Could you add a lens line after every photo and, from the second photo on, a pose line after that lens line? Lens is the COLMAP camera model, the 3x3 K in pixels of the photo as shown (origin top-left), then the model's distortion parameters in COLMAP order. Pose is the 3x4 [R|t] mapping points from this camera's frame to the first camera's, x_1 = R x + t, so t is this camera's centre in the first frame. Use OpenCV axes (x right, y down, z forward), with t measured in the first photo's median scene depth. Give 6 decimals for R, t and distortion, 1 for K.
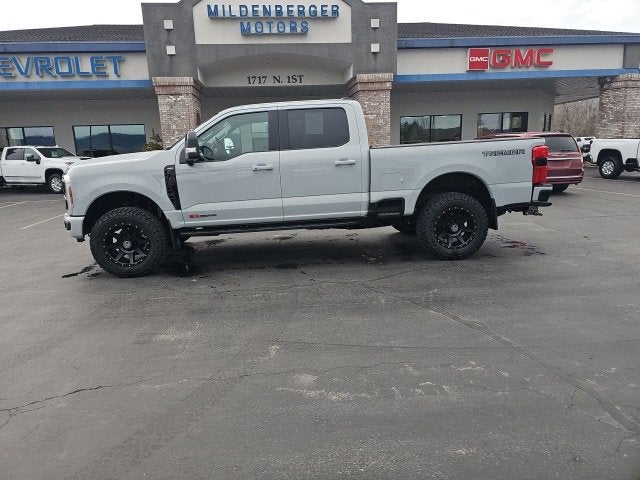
lens RADIAL K [[421.2, 0, 312.5], [0, 421.2, 230.7], [0, 0, 1]] dist [0.062691, -0.051219]
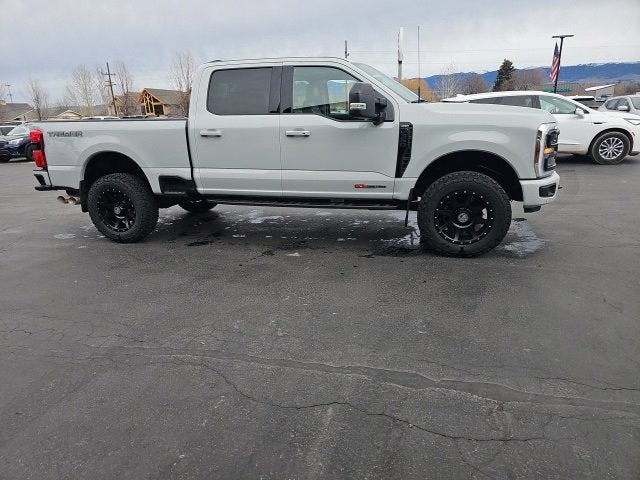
lens RADIAL K [[421.2, 0, 313.0], [0, 421.2, 239.8], [0, 0, 1]] dist [0.062691, -0.051219]
pose [[0.951799, 0.092911, -0.292312, 0.100075], [-0.059643, 0.990890, 0.120749, -0.014553], [0.300868, -0.097495, 0.948669, 0.057022]]
